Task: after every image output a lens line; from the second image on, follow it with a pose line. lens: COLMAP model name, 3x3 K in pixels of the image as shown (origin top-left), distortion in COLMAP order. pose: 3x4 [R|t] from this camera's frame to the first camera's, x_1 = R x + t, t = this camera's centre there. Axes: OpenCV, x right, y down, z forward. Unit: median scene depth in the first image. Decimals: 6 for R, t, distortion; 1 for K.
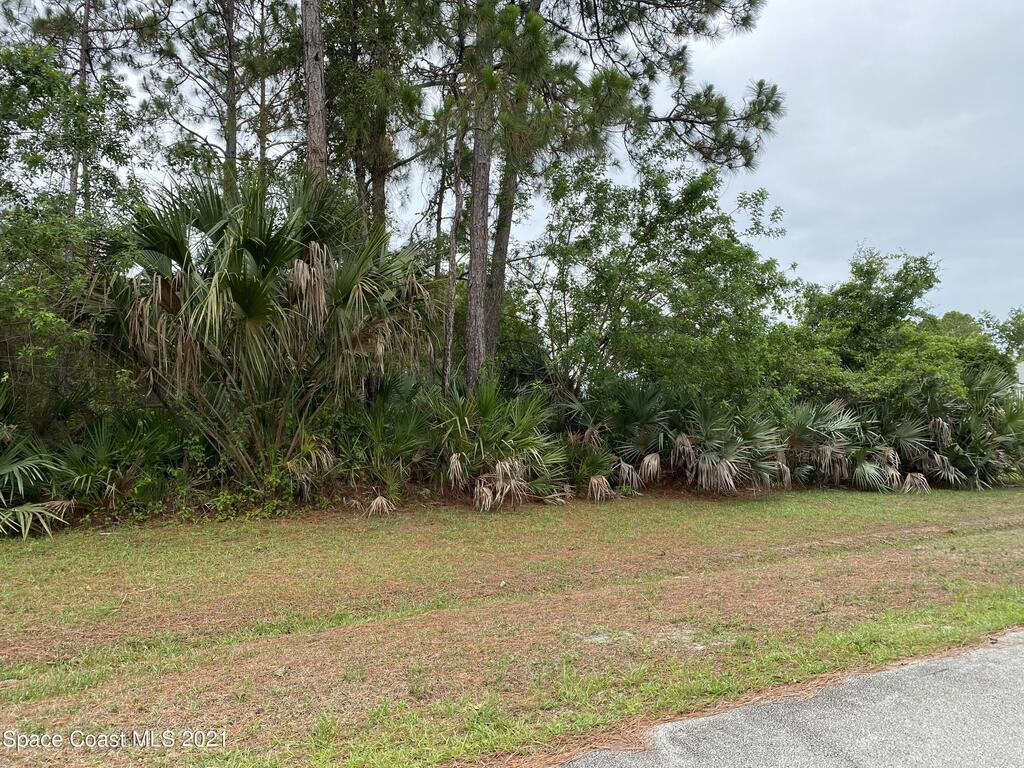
lens RADIAL K [[766.4, 0, 499.9], [0, 766.4, 375.9], [0, 0, 1]] dist [0.022397, -0.032798]
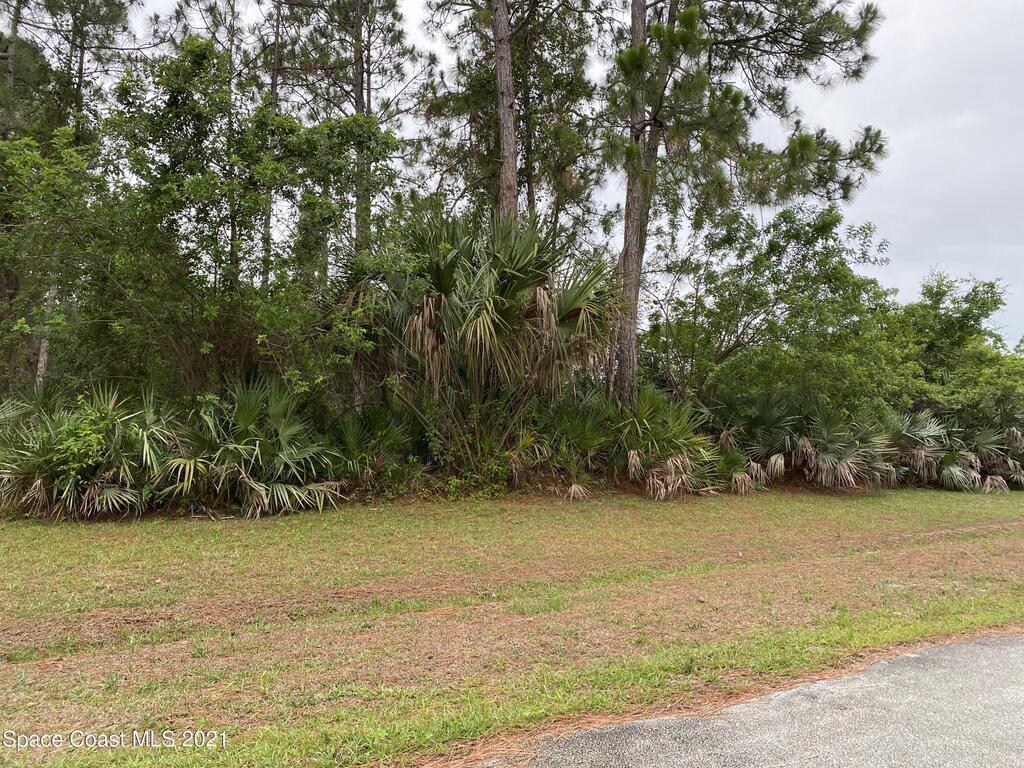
lens RADIAL K [[766.4, 0, 498.8], [0, 766.4, 375.6], [0, 0, 1]] dist [0.022397, -0.032798]
pose [[0.999692, 0.023271, 0.008637, -0.208279], [-0.023309, 0.999719, 0.004271, -0.009388], [-0.008535, -0.004471, 0.999954, -0.130918]]
